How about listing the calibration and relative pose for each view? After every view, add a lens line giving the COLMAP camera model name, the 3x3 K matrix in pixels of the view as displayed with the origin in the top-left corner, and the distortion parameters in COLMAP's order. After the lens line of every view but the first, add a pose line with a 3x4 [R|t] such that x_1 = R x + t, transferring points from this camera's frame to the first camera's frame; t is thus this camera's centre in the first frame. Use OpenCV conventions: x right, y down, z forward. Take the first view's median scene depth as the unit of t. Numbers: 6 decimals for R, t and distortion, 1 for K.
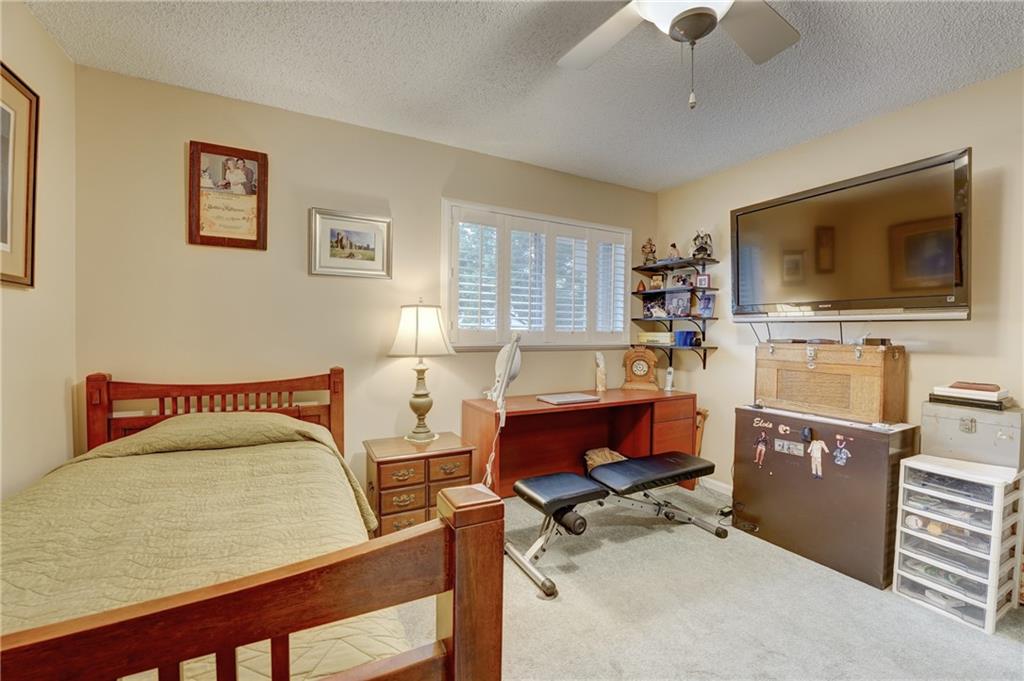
lens RADIAL K [[420.2, 0, 512.1], [0, 420.2, 339.7], [0, 0, 1]] dist [-0.027908, 0.002775]
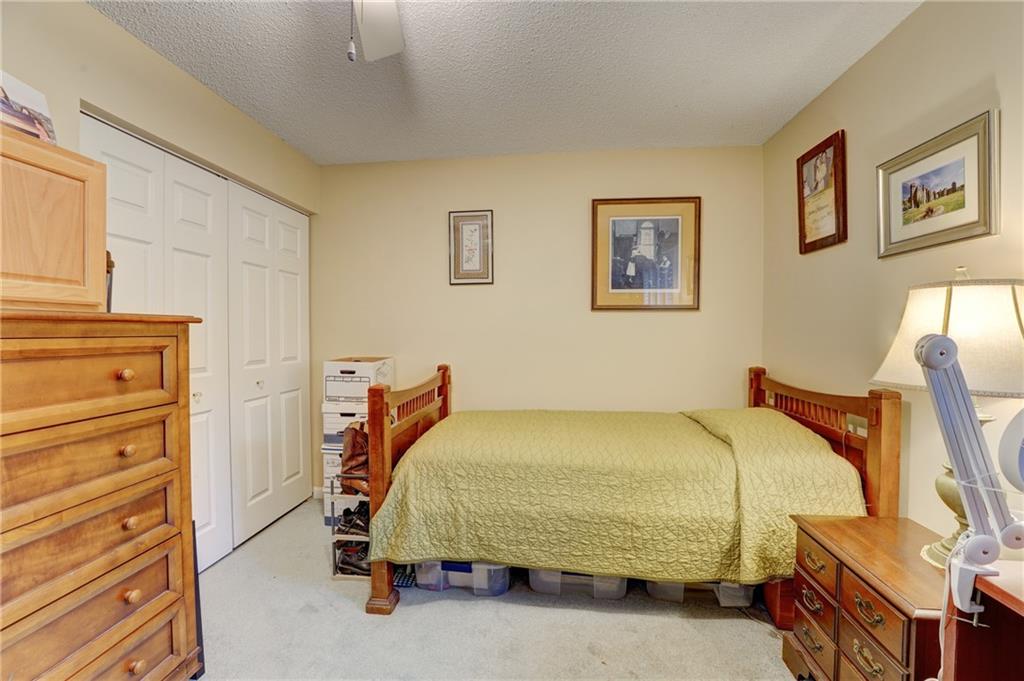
lens RADIAL K [[420.2, 0, 506.9], [0, 420.2, 338.7], [0, 0, 1]] dist [-0.027908, 0.002775]
pose [[-0.569252, 0.004082, -0.822153, 0.477984], [-0.023124, 0.999513, 0.020973, -0.017050], [0.821838, 0.030950, -0.568880, 0.882612]]
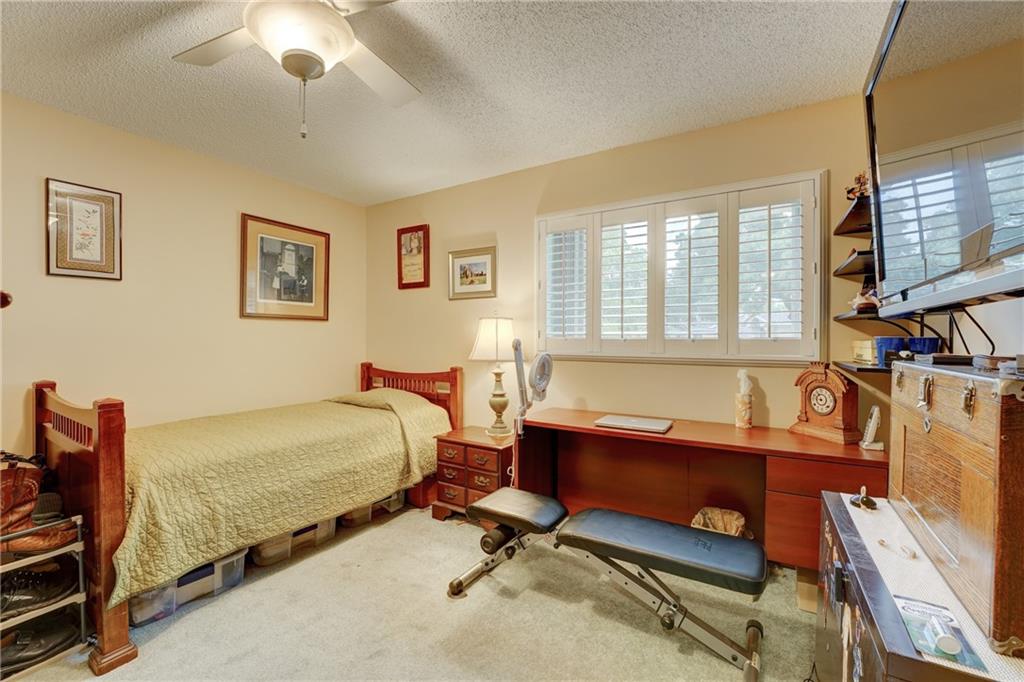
lens RADIAL K [[421.2, 0, 515.2], [0, 421.2, 342.5], [0, 0, 1]] dist [-0.015516, -0.000120]
pose [[0.506601, -0.000003, -0.862181, 0.858235], [-0.015246, 0.999844, -0.008961, -0.003705], [0.862046, 0.017684, 0.506522, 0.478102]]
